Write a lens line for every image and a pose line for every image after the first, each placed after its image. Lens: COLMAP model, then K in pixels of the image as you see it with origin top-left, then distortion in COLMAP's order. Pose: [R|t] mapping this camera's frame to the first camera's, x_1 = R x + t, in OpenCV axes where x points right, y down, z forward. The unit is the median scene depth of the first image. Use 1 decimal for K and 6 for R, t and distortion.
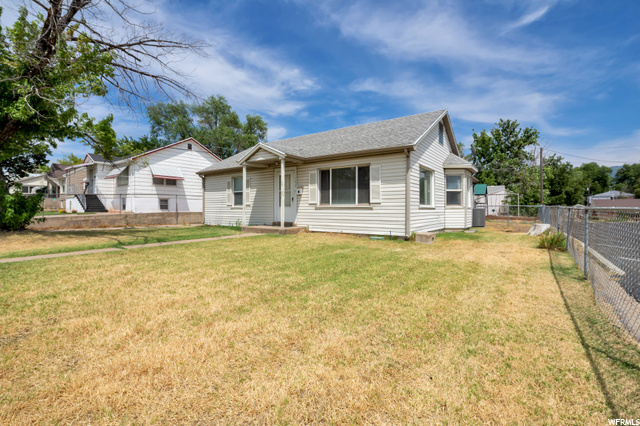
lens RADIAL K [[292.1, 0, 329.3], [0, 292.1, 212.0], [0, 0, 1]] dist [-0.025723, 0.000297]
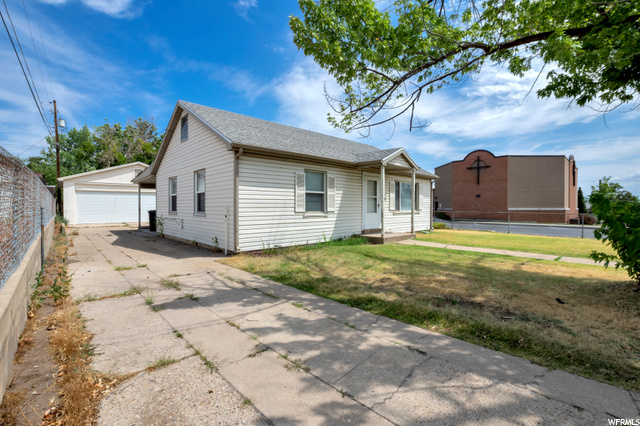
lens RADIAL K [[290.3, 0, 315.0], [0, 290.3, 207.5], [0, 0, 1]] dist [-0.022636, 0.000391]
pose [[0.202075, 0.000768, 0.979370, -1.140515], [0.014460, 0.999888, -0.003768, -0.036332], [-0.979263, 0.014923, 0.202041, 0.999129]]
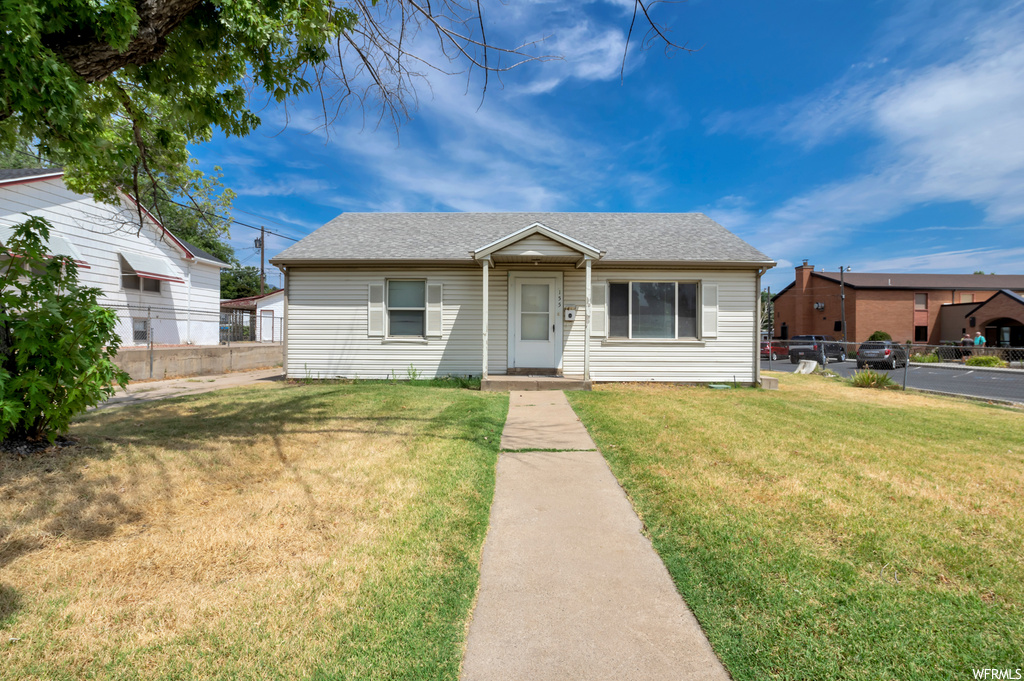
lens RADIAL K [[467.4, 0, 526.9], [0, 467.4, 339.0], [0, 0, 1]] dist [-0.025723, 0.000297]
pose [[0.822406, 0.004816, 0.568880, -0.687844], [0.000073, 0.999963, -0.008572, -0.013800], [-0.568901, 0.007092, 0.822376, 0.265565]]
